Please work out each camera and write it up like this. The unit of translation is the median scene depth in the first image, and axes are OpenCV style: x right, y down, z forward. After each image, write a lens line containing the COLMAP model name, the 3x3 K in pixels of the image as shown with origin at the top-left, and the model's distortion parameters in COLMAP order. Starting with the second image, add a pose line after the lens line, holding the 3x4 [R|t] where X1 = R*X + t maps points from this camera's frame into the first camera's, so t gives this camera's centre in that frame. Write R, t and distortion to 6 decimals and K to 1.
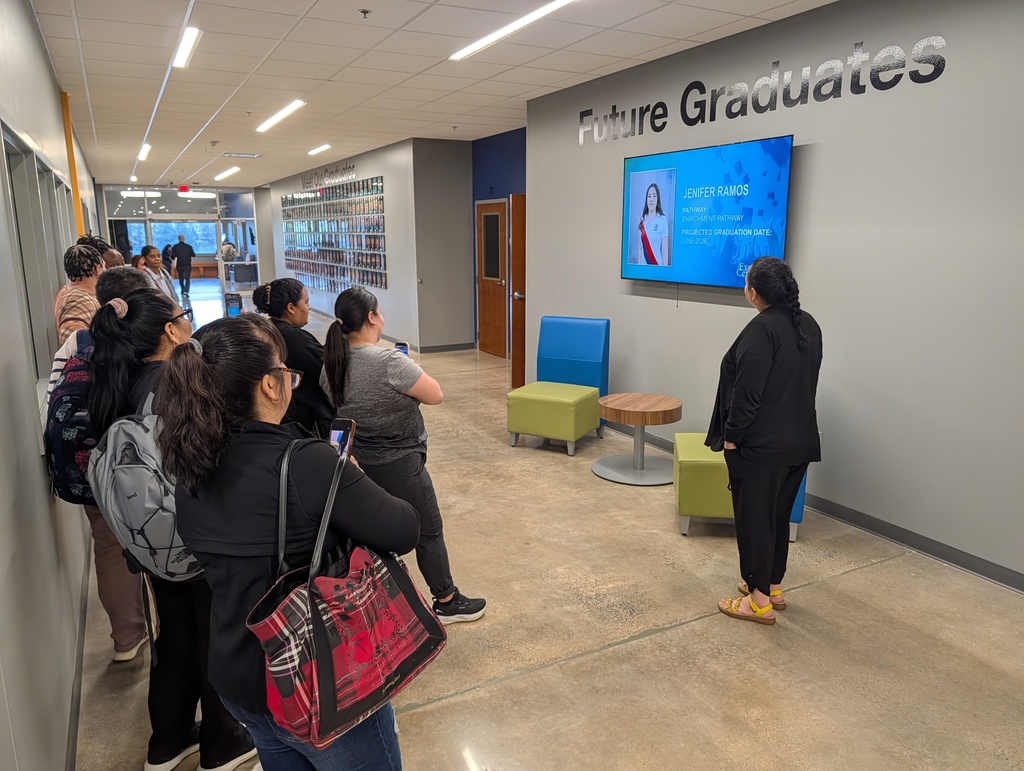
lens RADIAL K [[744.8, 0, 523.9], [0, 744.8, 382.8], [0, 0, 1]] dist [0.007104, -0.002991]
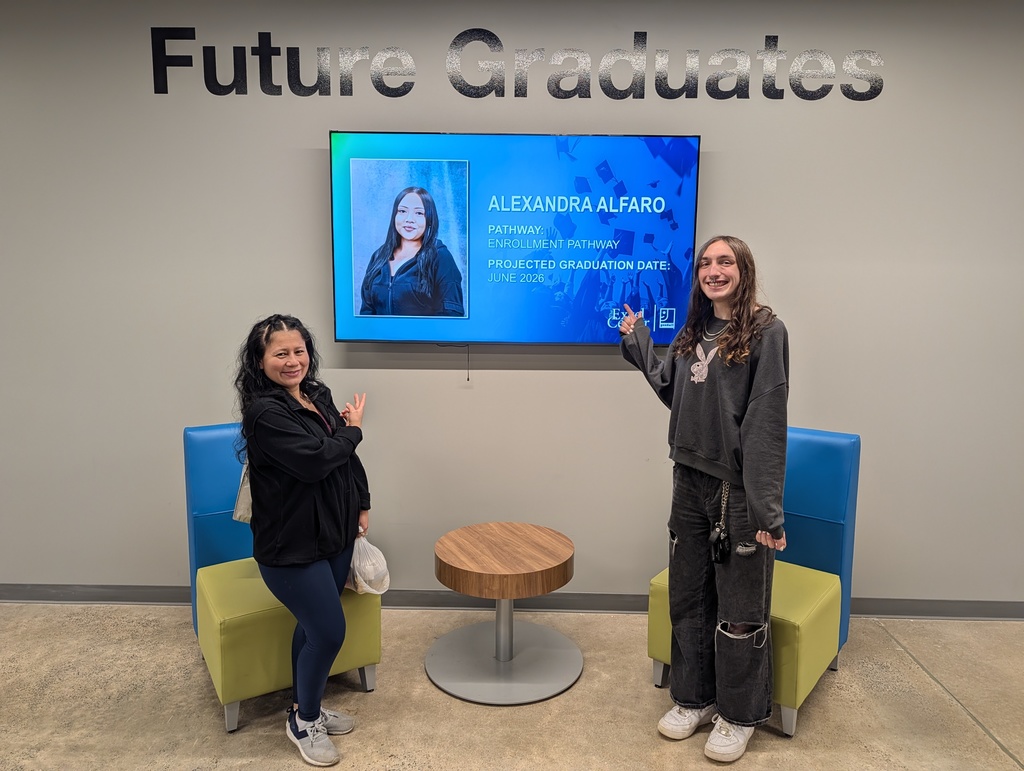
lens RADIAL K [[764.2, 0, 512.3], [0, 764.2, 366.3], [0, 0, 1]] dist [-0.001319, -0.001721]
pose [[0.486588, -0.114331, 0.866118, -0.377877], [0.162886, 0.985888, 0.038632, -0.150518], [-0.858312, 0.122281, 0.498345, 0.731683]]
